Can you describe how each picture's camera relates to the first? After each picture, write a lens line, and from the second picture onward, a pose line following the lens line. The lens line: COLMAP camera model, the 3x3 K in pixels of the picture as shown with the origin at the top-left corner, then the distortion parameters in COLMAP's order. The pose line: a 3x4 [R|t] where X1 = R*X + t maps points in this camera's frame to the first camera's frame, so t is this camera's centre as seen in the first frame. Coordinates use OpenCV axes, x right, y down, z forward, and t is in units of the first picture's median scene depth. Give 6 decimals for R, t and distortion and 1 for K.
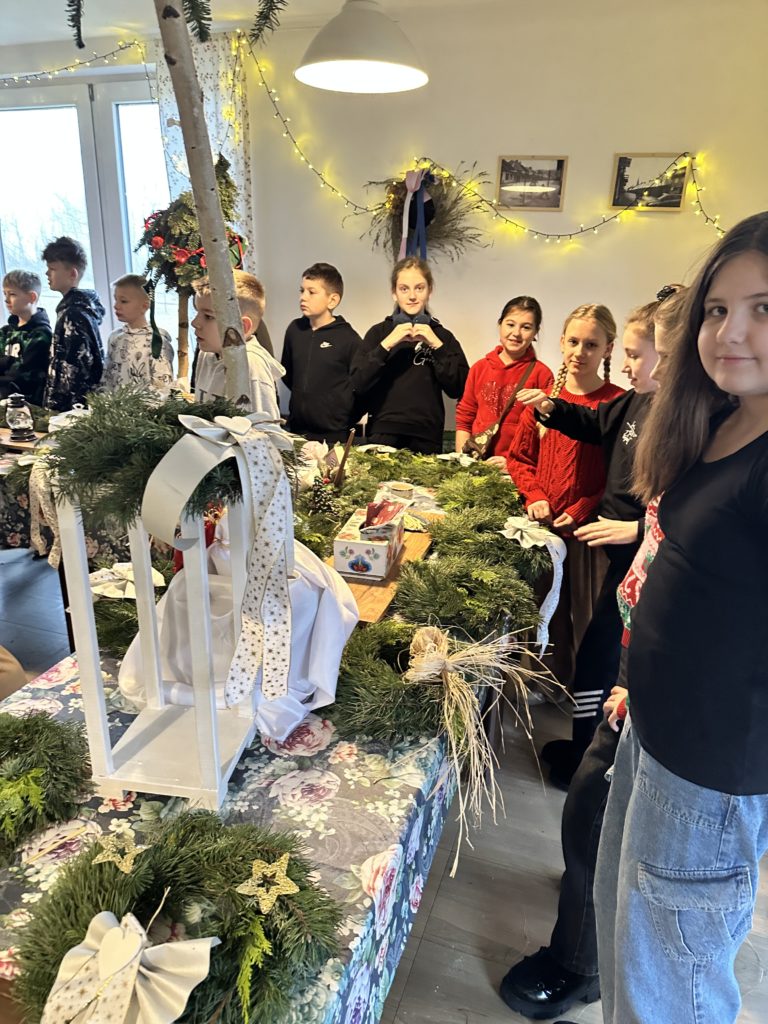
lens RADIAL K [[702.0, 0, 371.6], [0, 702.0, 513.8], [0, 0, 1]] dist [0.023654, -0.031415]
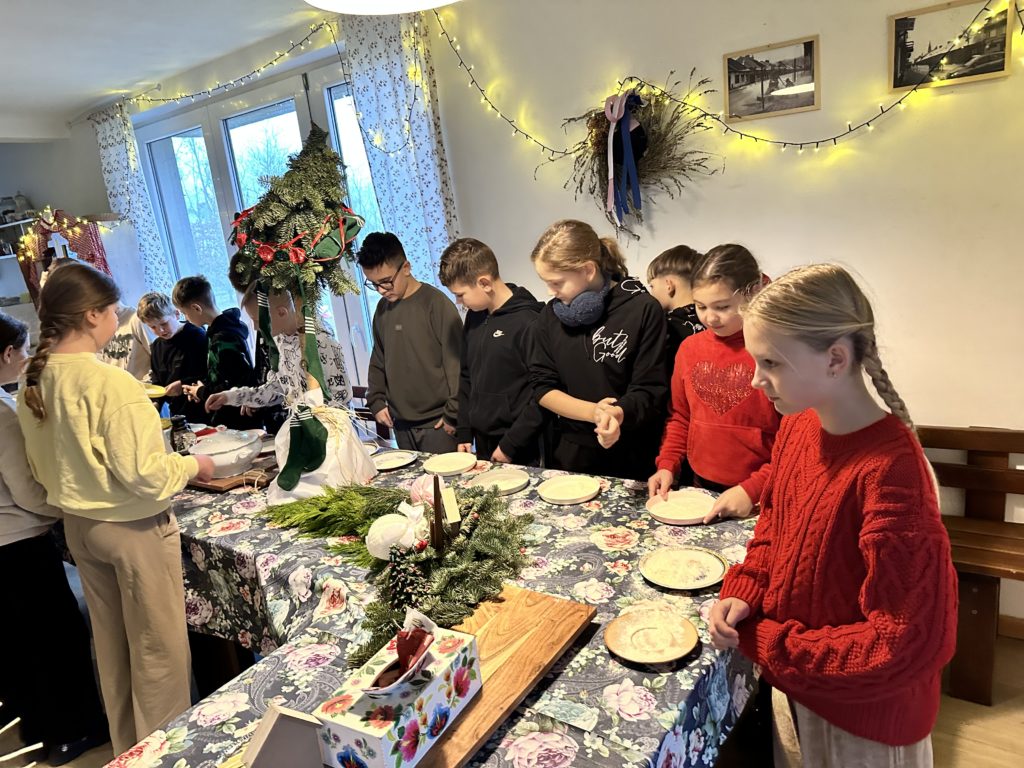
lens RADIAL K [[716.5, 0, 492.6], [0, 716.5, 383.6], [0, 0, 1]] dist [0.021114, -0.019095]
pose [[0.951910, -0.072484, -0.297681, 0.150153], [0.041725, 0.993229, -0.108420, -0.085903], [0.303524, 0.090785, 0.948489, 0.228419]]
